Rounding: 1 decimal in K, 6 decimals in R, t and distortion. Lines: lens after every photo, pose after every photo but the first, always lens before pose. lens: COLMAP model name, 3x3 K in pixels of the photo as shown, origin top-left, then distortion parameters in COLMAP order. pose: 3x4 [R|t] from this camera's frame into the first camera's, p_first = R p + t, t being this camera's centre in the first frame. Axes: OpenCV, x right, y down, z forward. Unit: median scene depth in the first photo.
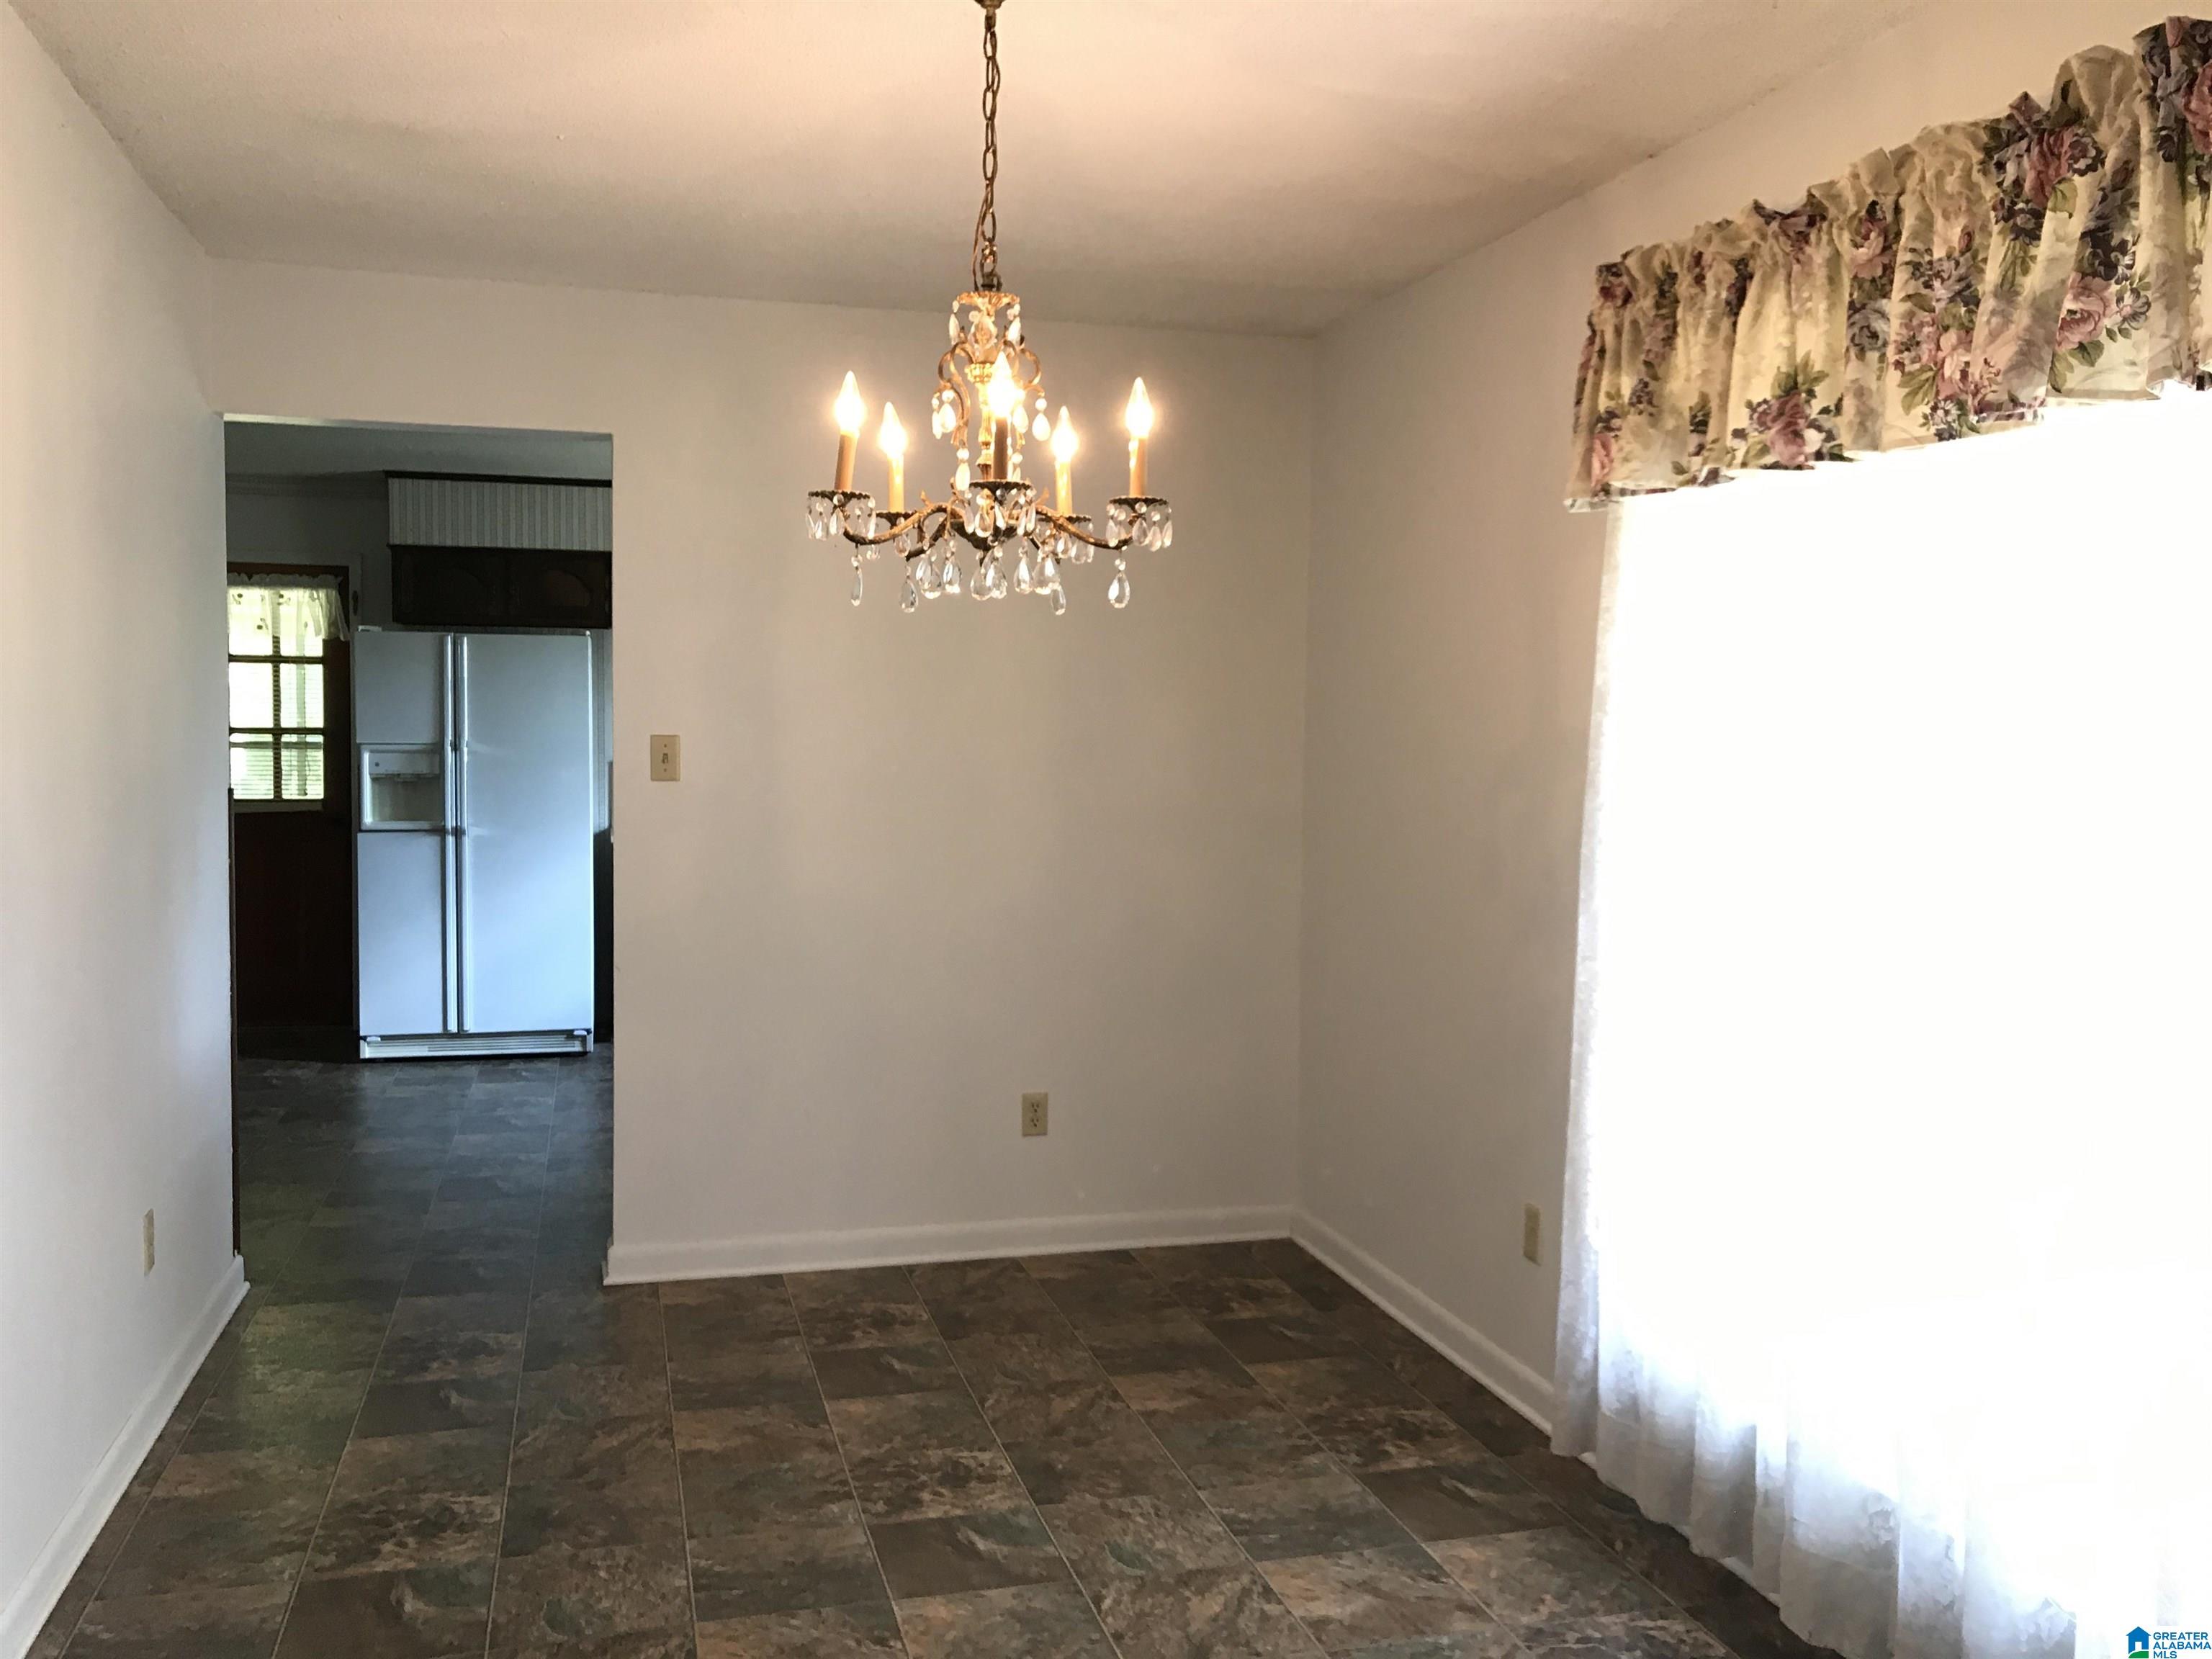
lens RADIAL K [[1798.6, 0, 1106.0], [0, 1798.6, 829.5], [0, 0, 1]] dist [-0.003166, 0.000190]
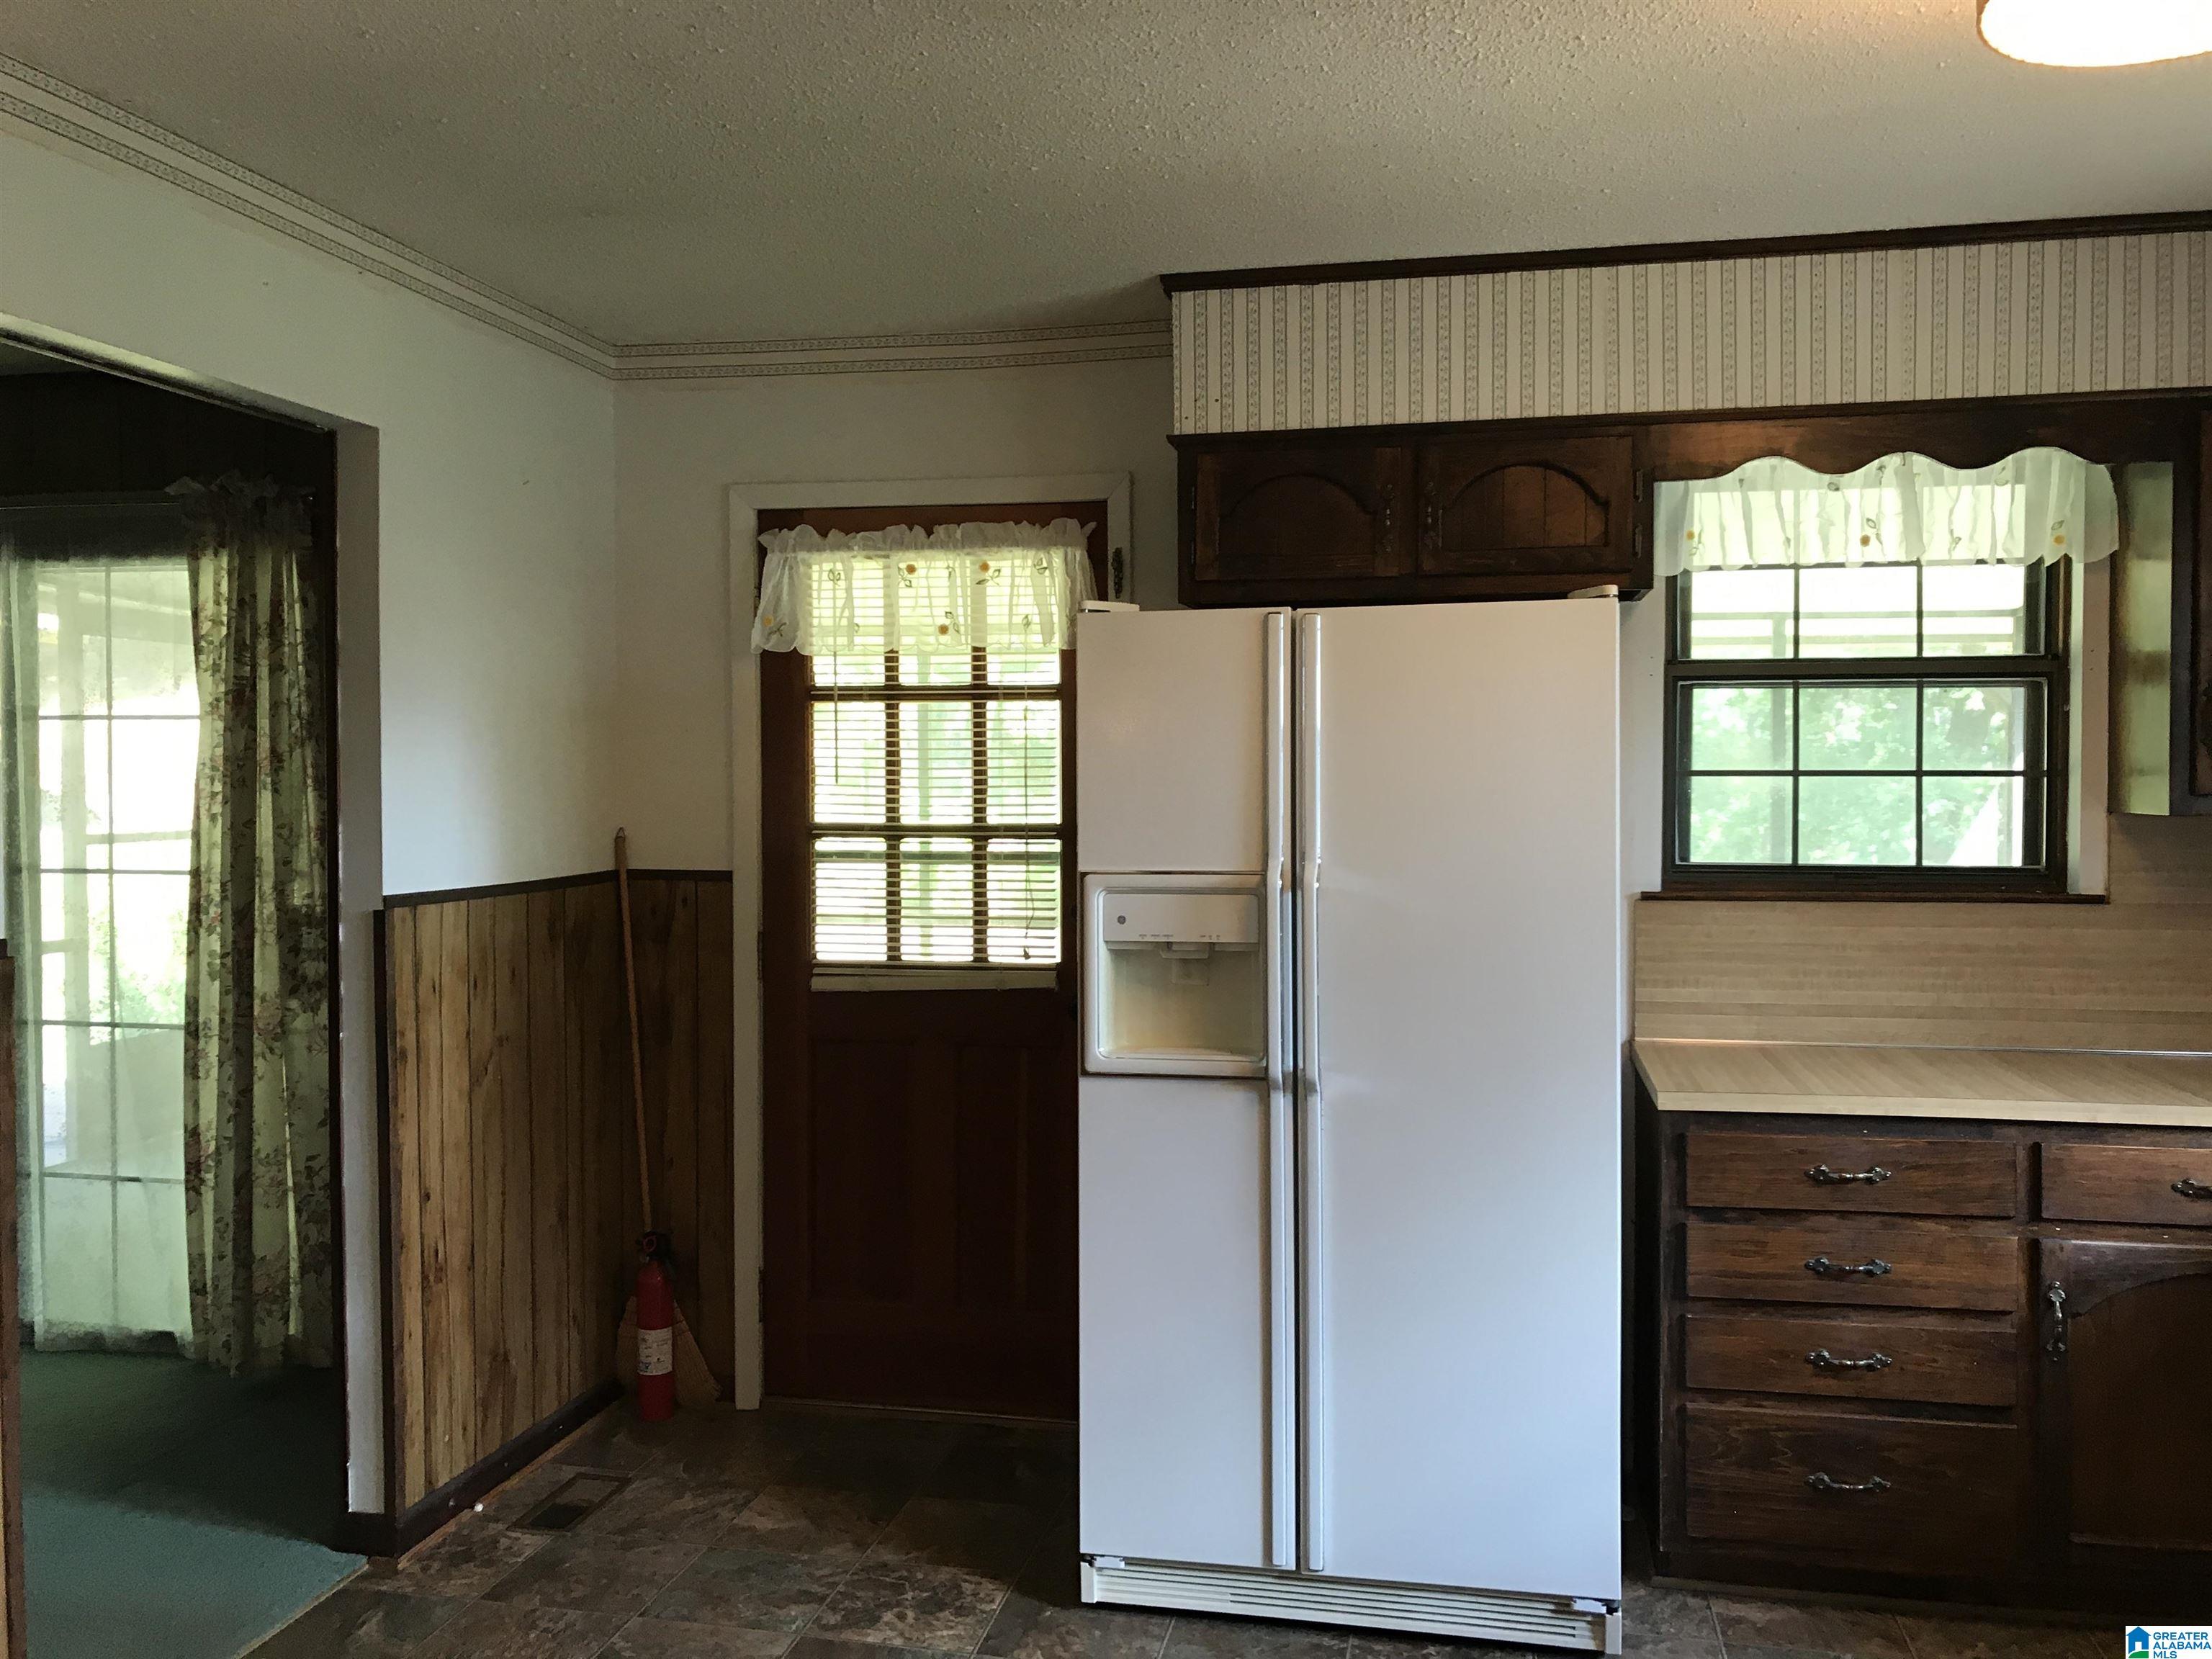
lens RADIAL K [[1872.8, 0, 1106.0], [0, 1872.8, 829.5], [0, 0, 1]] dist [0.163369, -0.336848]
pose [[0.888505, -0.000338, -0.458868, -0.190692], [-0.013183, 0.999568, -0.026262, -0.043632], [0.458678, 0.029383, 0.888116, 0.563517]]
